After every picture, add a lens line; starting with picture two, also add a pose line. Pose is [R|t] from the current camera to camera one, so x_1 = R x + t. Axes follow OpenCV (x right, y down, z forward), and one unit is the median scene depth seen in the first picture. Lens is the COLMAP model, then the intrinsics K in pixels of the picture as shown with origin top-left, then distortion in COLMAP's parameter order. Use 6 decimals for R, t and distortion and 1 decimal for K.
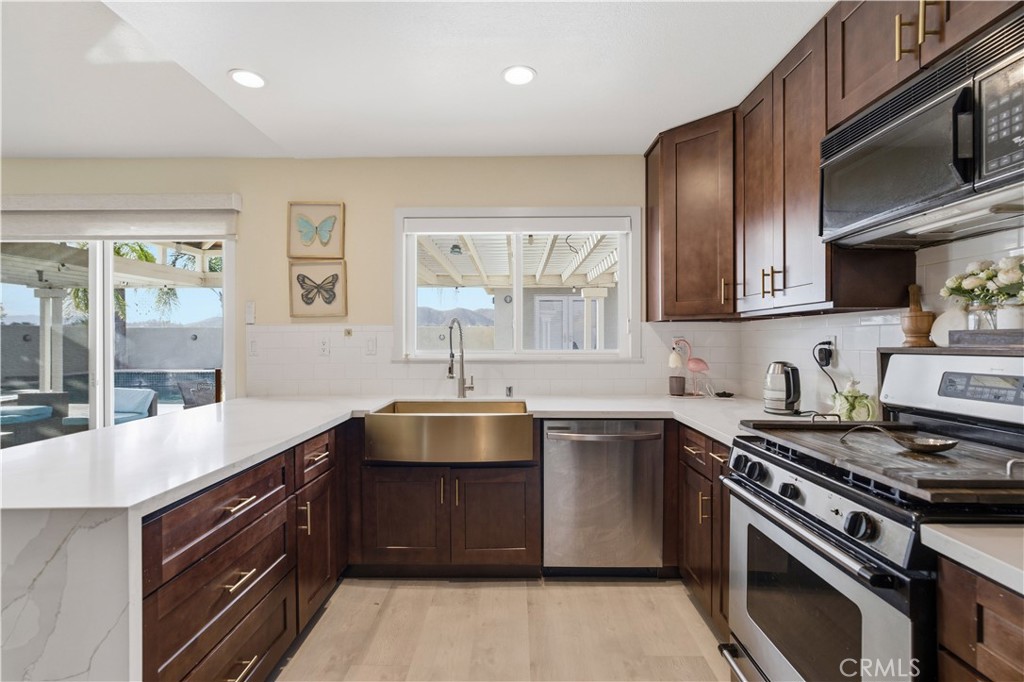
lens RADIAL K [[460.8, 0, 512.0], [0, 460.8, 341.0], [0, 0, 1]] dist [-0.001812, -0.000004]
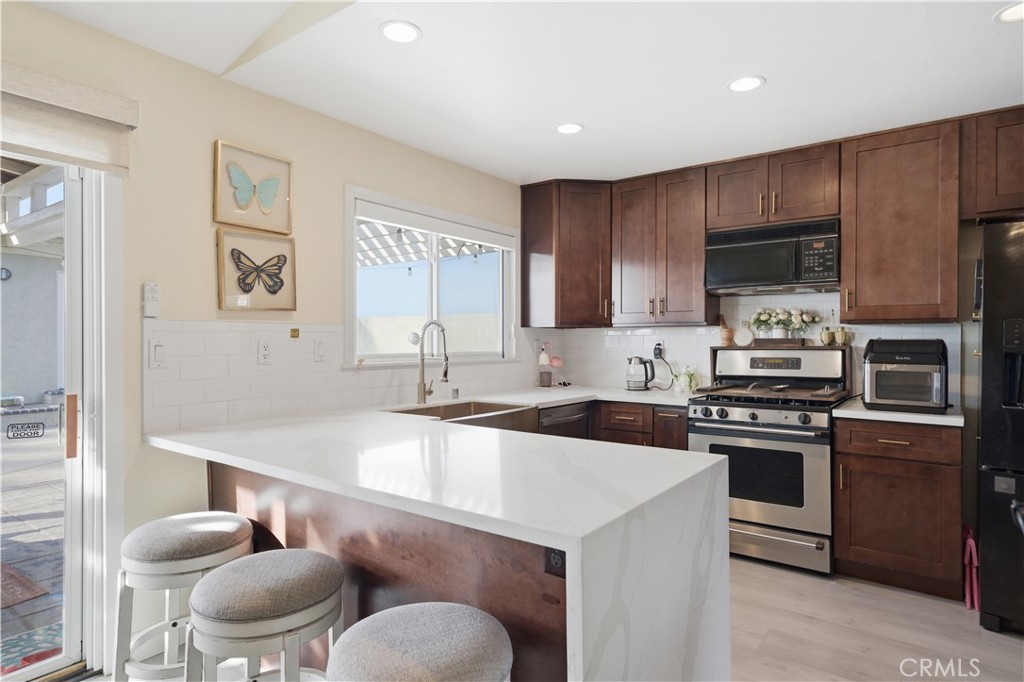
lens RADIAL K [[582.2, 0, 511.2], [0, 582.2, 339.3], [0, 0, 1]] dist [0.031965, -0.000280]
pose [[0.590601, 0.003802, 0.806955, -1.111092], [0.001320, 0.999983, -0.005678, -0.002497], [-0.806963, 0.004418, 0.590586, 0.166838]]
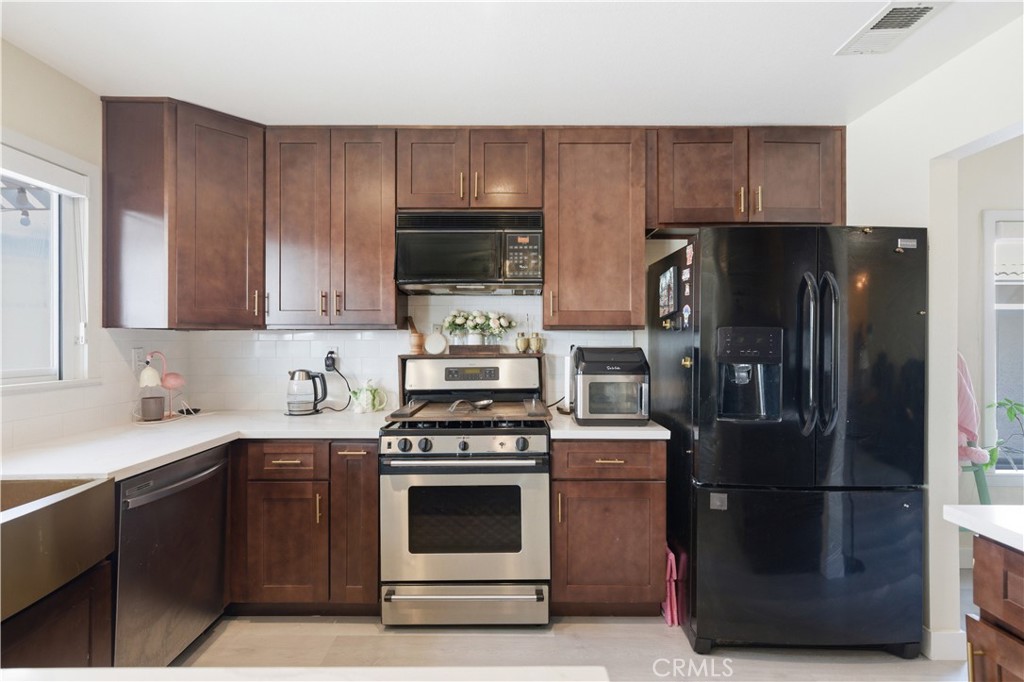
lens RADIAL K [[489.8, 0, 512.0], [0, 489.8, 341.0], [0, 0, 1]] dist [-0.002813, -0.000086]
pose [[-0.010185, 0.002325, 0.999945, -0.579932], [0.003558, 0.999991, -0.002289, -0.019636], [-0.999942, 0.003534, -0.010193, 0.436111]]
